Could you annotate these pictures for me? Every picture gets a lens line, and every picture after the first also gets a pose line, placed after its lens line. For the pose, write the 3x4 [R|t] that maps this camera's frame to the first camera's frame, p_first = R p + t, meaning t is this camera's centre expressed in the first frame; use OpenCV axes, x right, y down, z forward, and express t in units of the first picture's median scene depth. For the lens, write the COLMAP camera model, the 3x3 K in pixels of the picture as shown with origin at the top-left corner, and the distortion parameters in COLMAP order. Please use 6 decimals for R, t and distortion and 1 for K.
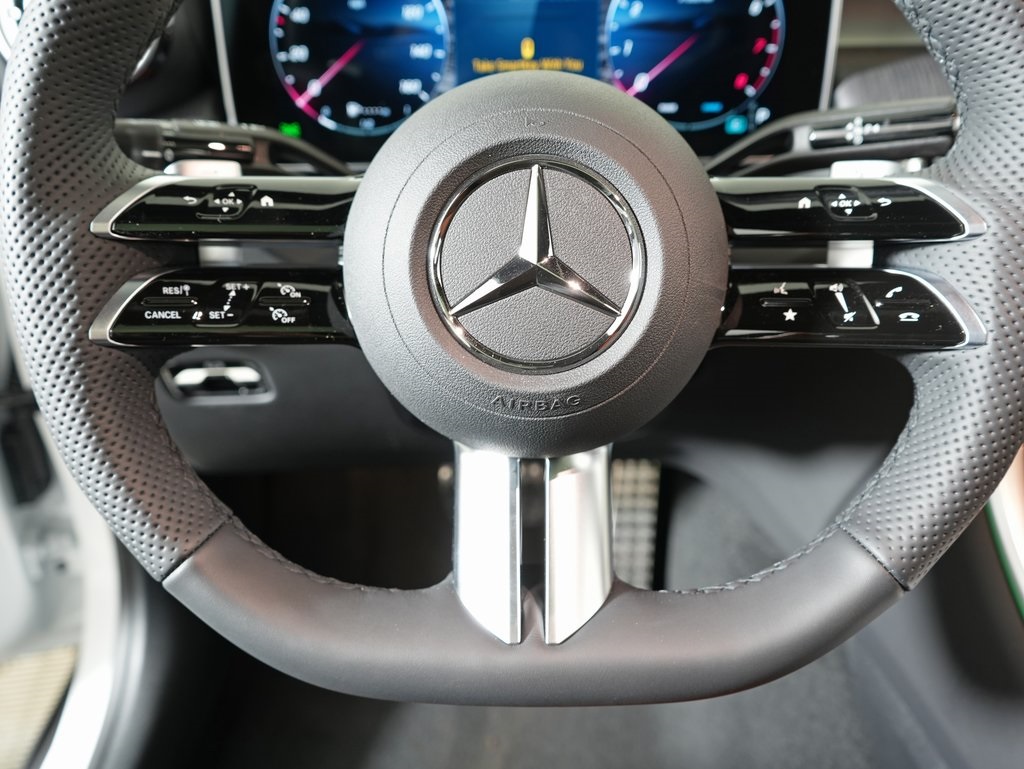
lens RADIAL K [[917.1, 0, 510.8], [0, 917.1, 385.4], [0, 0, 1]] dist [-0.014873, -0.012139]
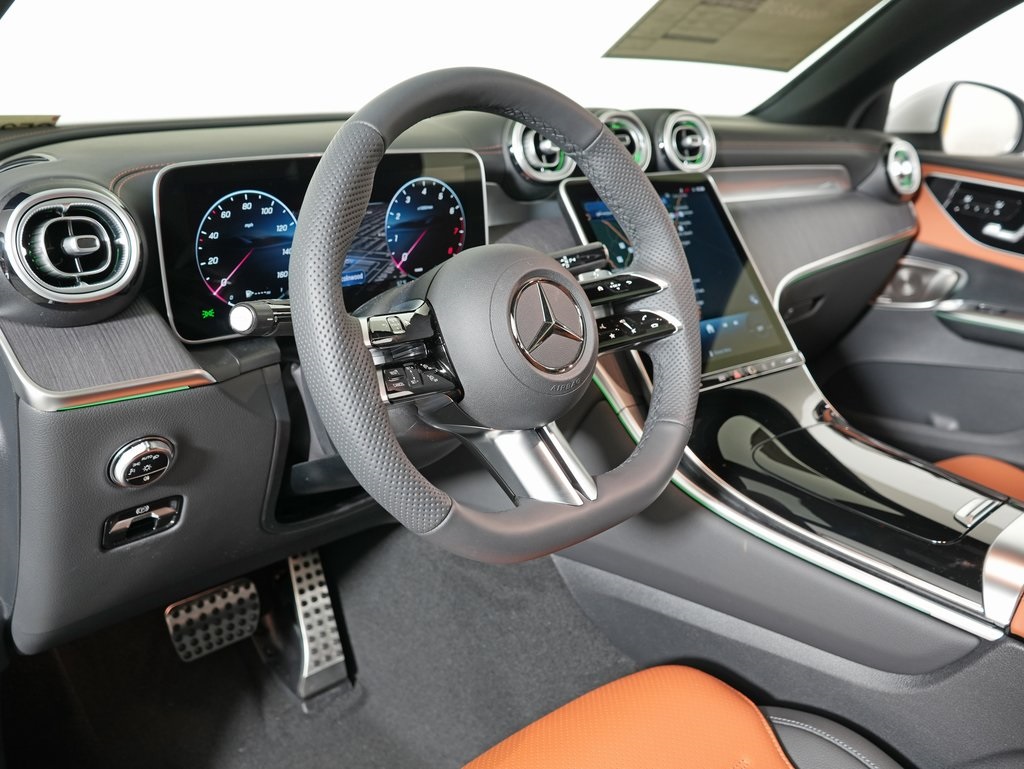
lens RADIAL K [[917.1, 0, 508.4], [0, 917.1, 388.6], [0, 0, 1]] dist [-0.014873, -0.012139]
pose [[0.726571, -0.191334, 0.659914, -1.361611], [0.316502, 0.945679, -0.074283, 0.129979], [-0.609853, 0.262836, 0.747660, -0.487132]]
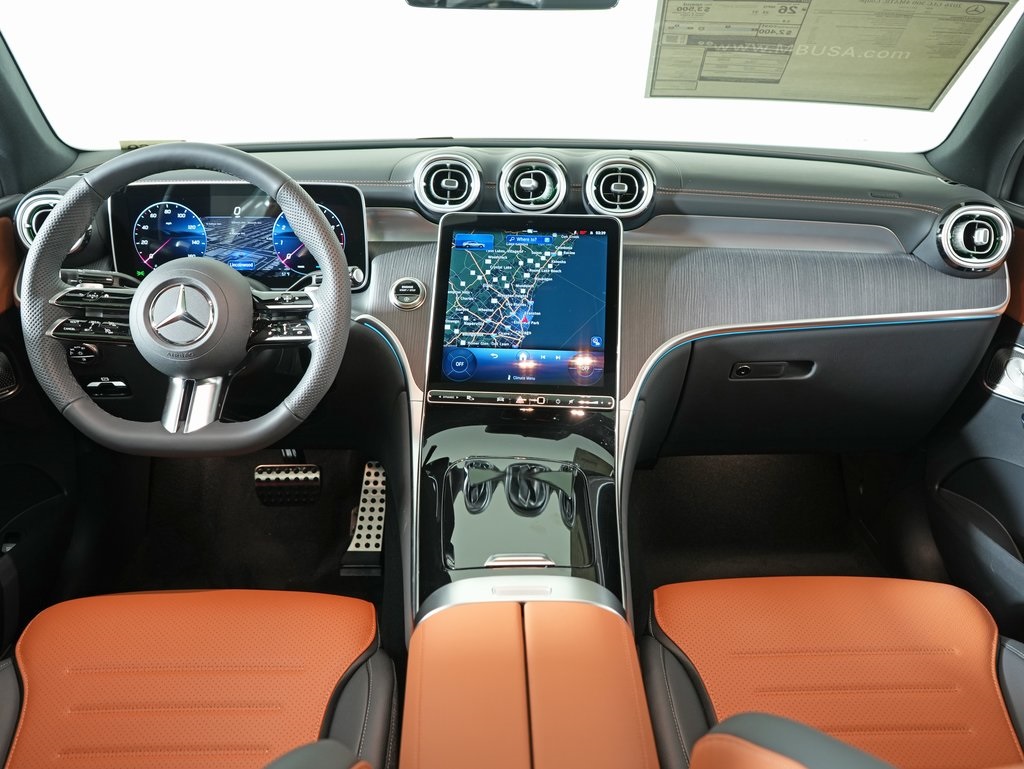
lens RADIAL K [[917.1, 0, 508.0], [0, 917.1, 383.0], [0, 0, 1]] dist [-0.014873, -0.012139]
pose [[0.999498, 0.013579, 0.028630, 1.008435], [-0.009005, 0.987993, -0.154235, 0.556654], [-0.030381, 0.153900, 0.987619, -2.058050]]
